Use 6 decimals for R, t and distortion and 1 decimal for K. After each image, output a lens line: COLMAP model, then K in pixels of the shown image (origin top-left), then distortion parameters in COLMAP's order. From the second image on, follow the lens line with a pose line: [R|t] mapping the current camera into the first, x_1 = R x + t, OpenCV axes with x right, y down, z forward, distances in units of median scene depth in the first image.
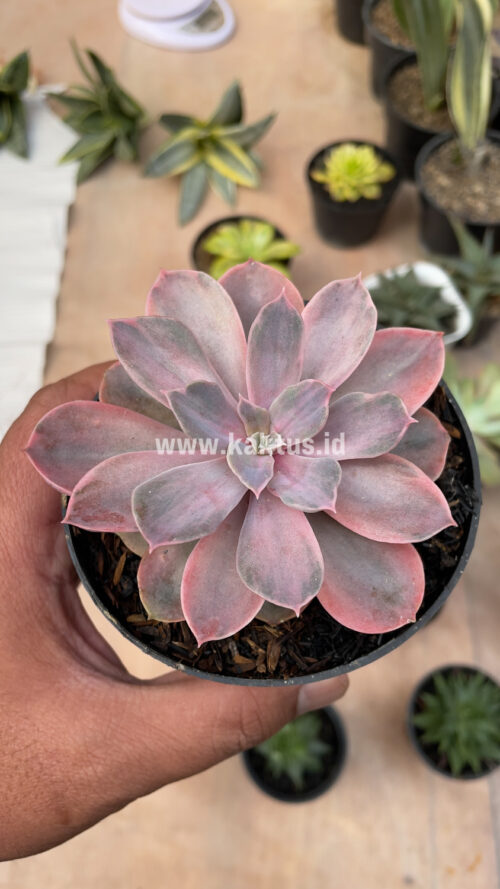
lens RADIAL K [[689.4, 0, 251.5], [0, 689.4, 446.5], [0, 0, 1]] dist [0.022992, 0.001971]
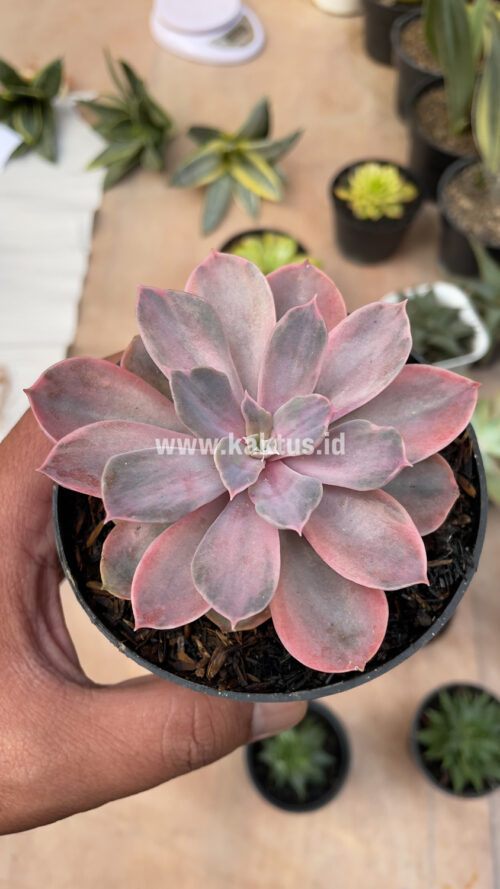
lens RADIAL K [[692.8, 0, 251.0], [0, 692.8, 438.2], [0, 0, 1]] dist [0.005848, 0.000569]
pose [[0.960474, 0.258394, -0.103546, 0.105517], [-0.259650, 0.965702, 0.001394, -0.014971], [0.100354, 0.025547, 0.994624, 0.035147]]
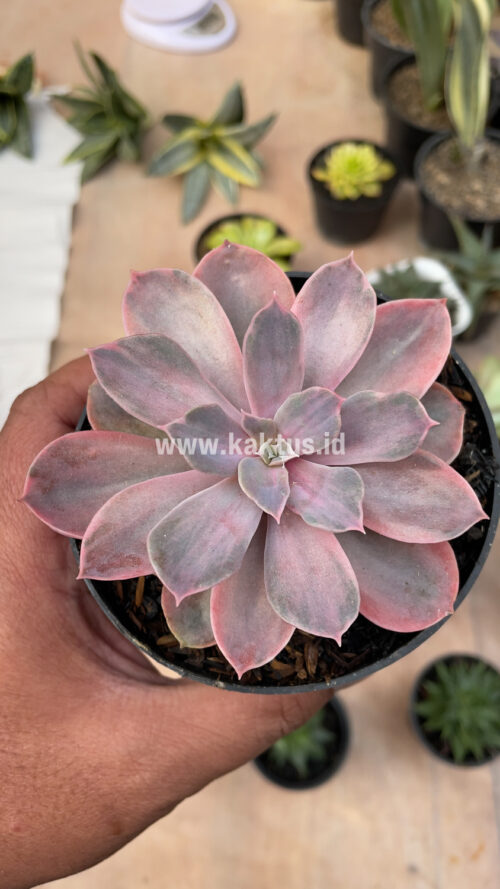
lens RADIAL K [[696.6, 0, 250.9], [0, 696.6, 440.7], [0, 0, 1]] dist [0.009311, 0.008975]
pose [[0.989258, -0.145557, 0.013458, -0.023458], [0.142633, 0.981319, 0.129110, -0.152520], [-0.031999, -0.125804, 0.991539, 0.065147]]
